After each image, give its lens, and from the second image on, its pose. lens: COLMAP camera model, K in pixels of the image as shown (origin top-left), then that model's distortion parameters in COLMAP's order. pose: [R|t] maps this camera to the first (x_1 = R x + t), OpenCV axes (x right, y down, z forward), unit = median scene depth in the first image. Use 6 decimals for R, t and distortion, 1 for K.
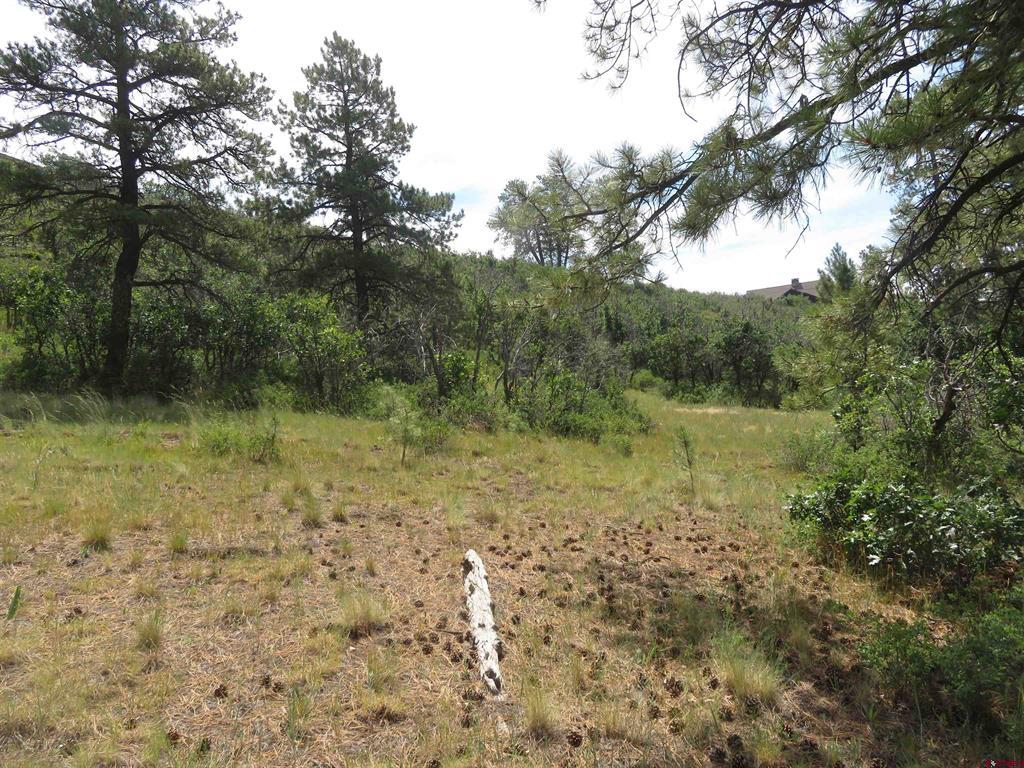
lens RADIAL K [[731.1, 0, 513.4], [0, 731.1, 389.3], [0, 0, 1]] dist [-0.012784, 0.002096]
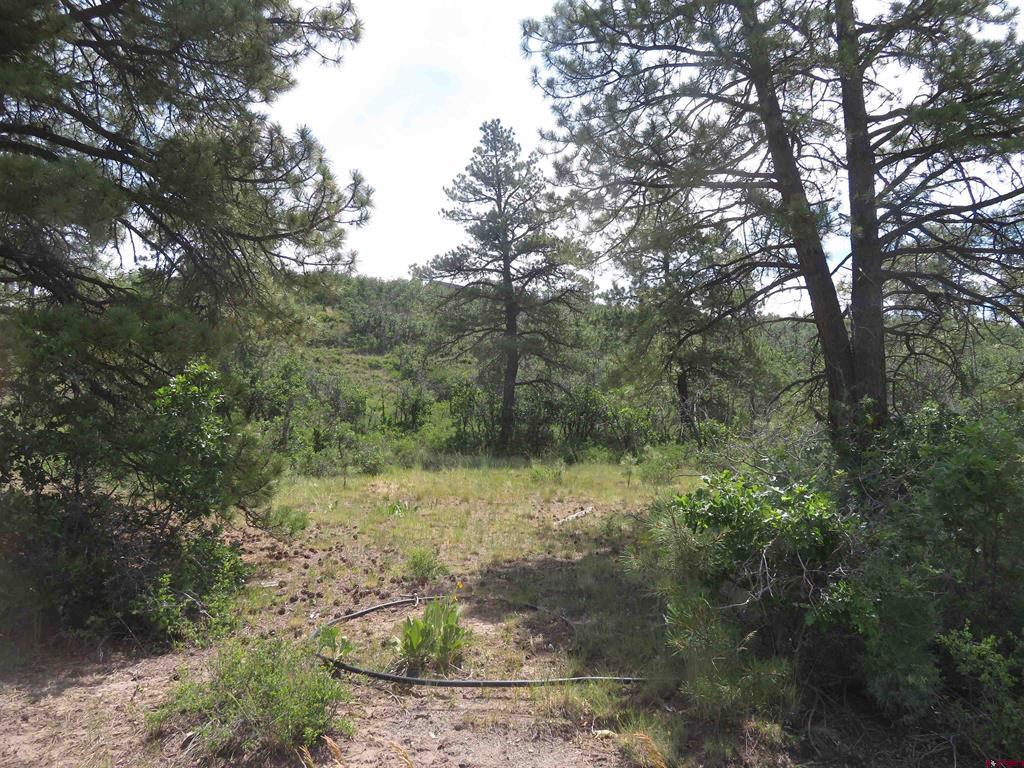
lens RADIAL K [[731.1, 0, 513.4], [0, 731.1, 389.3], [0, 0, 1]] dist [-0.012784, 0.002096]
pose [[0.861800, -0.064246, -0.503164, 0.253880], [0.017701, 0.995152, -0.096746, 0.016120], [0.506940, 0.074469, 0.858759, -0.330950]]
